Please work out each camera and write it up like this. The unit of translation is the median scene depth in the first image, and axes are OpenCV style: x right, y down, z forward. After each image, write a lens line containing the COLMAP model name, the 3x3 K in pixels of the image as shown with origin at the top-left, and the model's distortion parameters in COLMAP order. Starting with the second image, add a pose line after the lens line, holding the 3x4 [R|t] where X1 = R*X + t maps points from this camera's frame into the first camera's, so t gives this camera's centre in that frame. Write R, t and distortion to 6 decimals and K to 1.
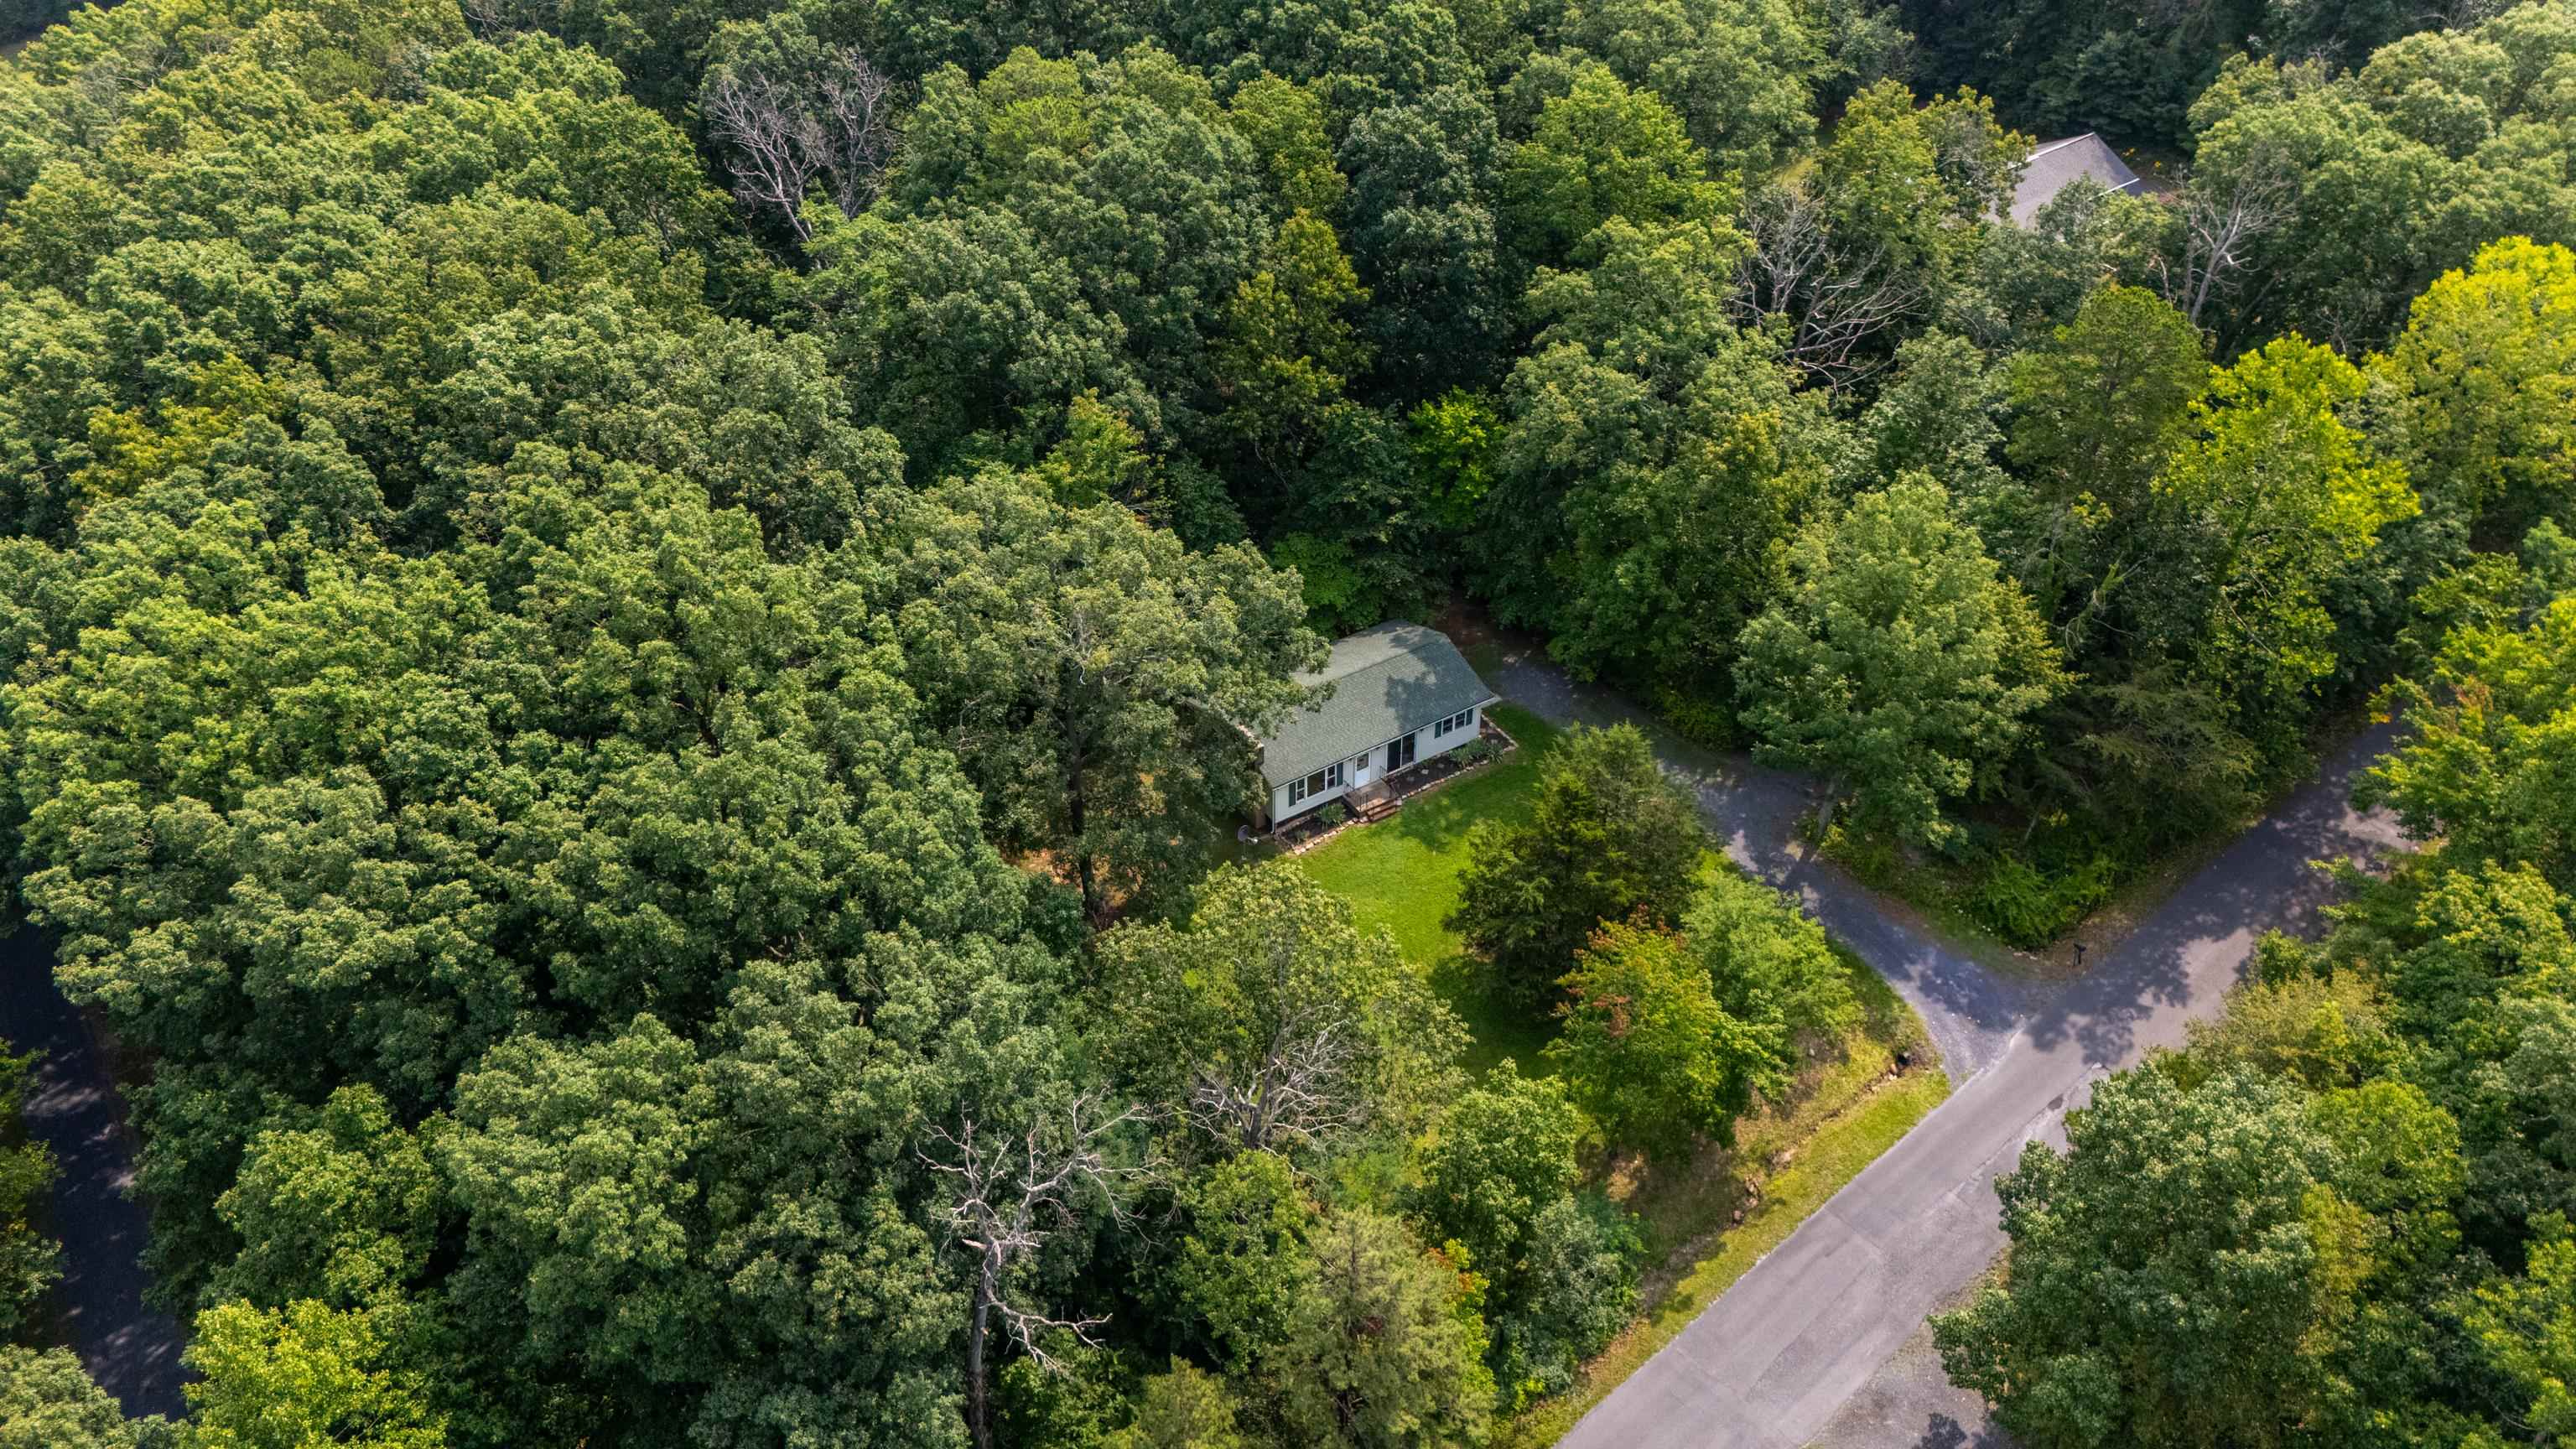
lens RADIAL K [[1897.8, 0, 1276.0], [0, 1897.8, 744.9], [0, 0, 1]] dist [0.075598, -0.074453]
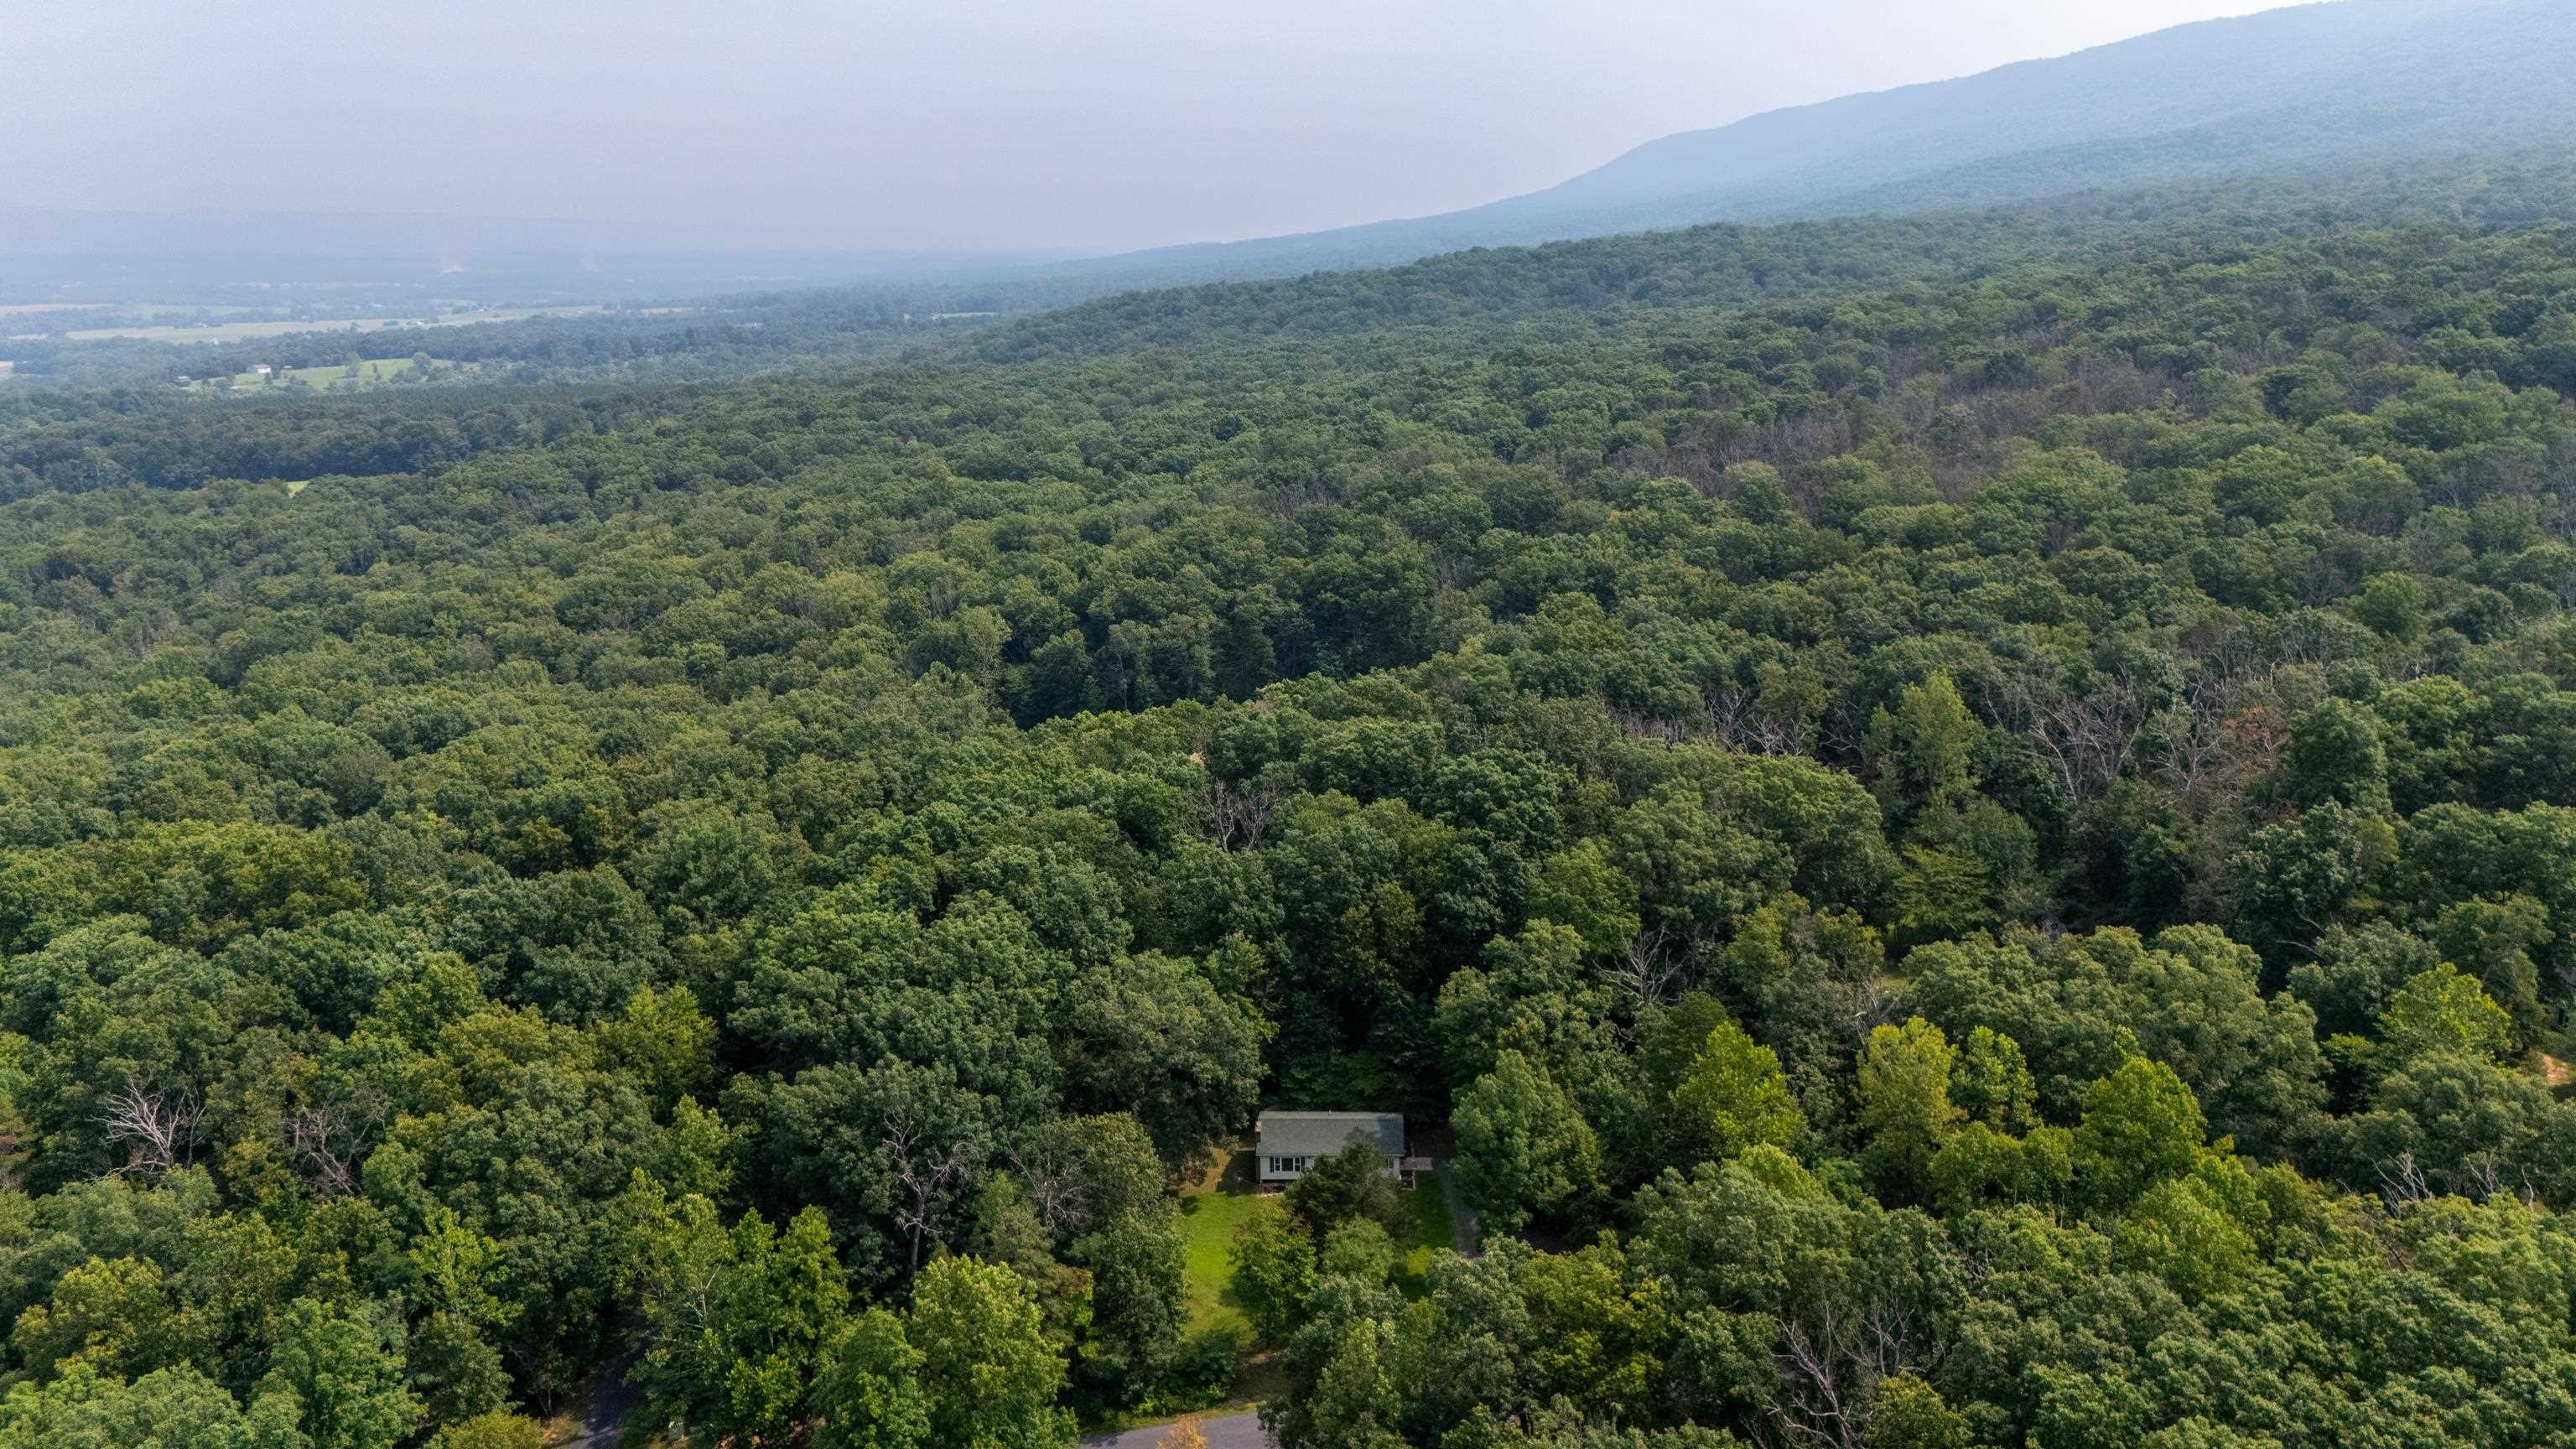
lens RADIAL K [[1897.8, 0, 1276.0], [0, 1897.8, 744.9], [0, 0, 1]] dist [0.075598, -0.074453]
pose [[0.814243, 0.141062, -0.563126, 1.004554], [-0.346092, 0.896749, -0.275792, 0.172173], [0.466079, 0.419455, 0.778992, -0.628411]]
